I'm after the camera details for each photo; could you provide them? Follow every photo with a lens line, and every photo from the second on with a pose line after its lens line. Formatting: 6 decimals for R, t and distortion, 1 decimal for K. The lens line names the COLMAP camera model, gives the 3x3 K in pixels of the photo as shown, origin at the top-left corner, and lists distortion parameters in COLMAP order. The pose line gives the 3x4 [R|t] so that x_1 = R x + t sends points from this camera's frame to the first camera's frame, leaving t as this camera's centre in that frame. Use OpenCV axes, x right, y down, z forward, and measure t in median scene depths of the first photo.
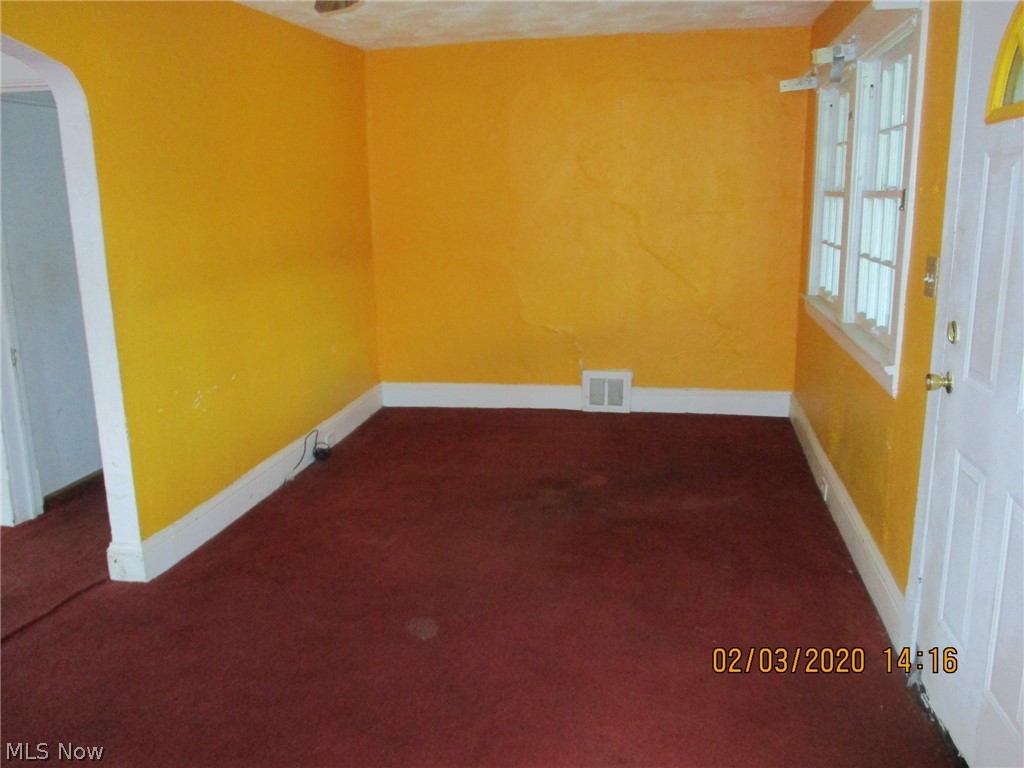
lens RADIAL K [[857.9, 0, 512.0], [0, 857.9, 384.0], [0, 0, 1]] dist [-0.026180, -0.002465]
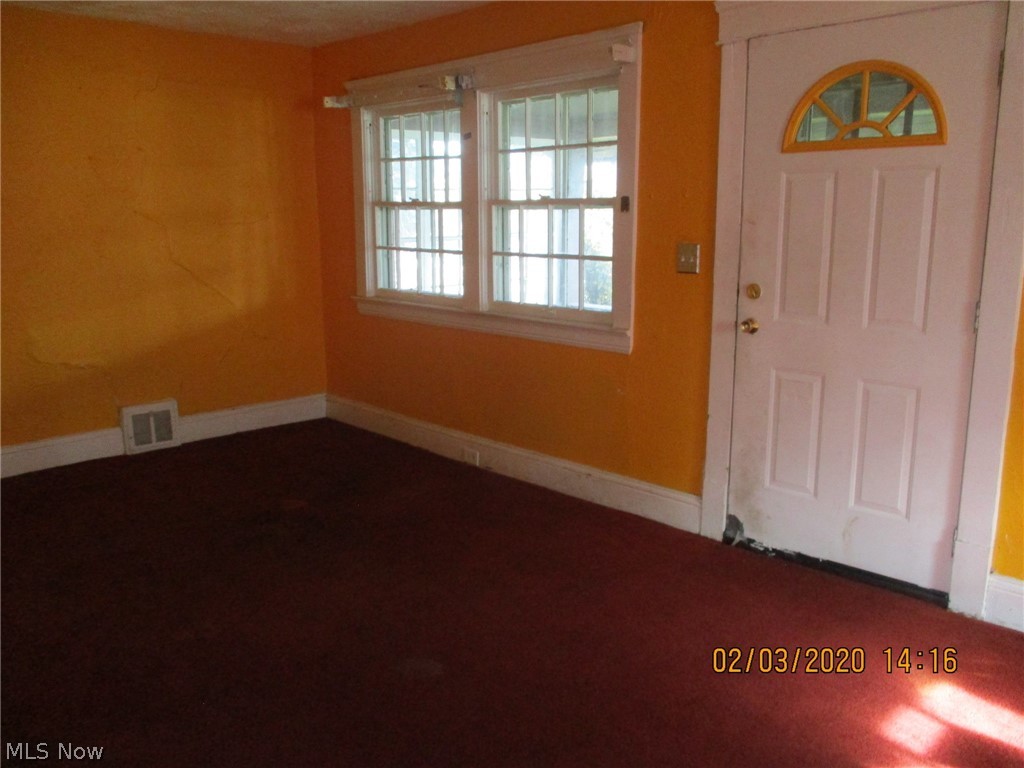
lens RADIAL K [[857.9, 0, 512.0], [0, 857.9, 384.0], [0, 0, 1]] dist [-0.026180, -0.002465]
pose [[0.579678, -0.147926, 0.801306, -0.371609], [0.168450, 0.983896, 0.059774, -0.024807], [-0.797244, 0.100330, 0.595262, 0.182404]]
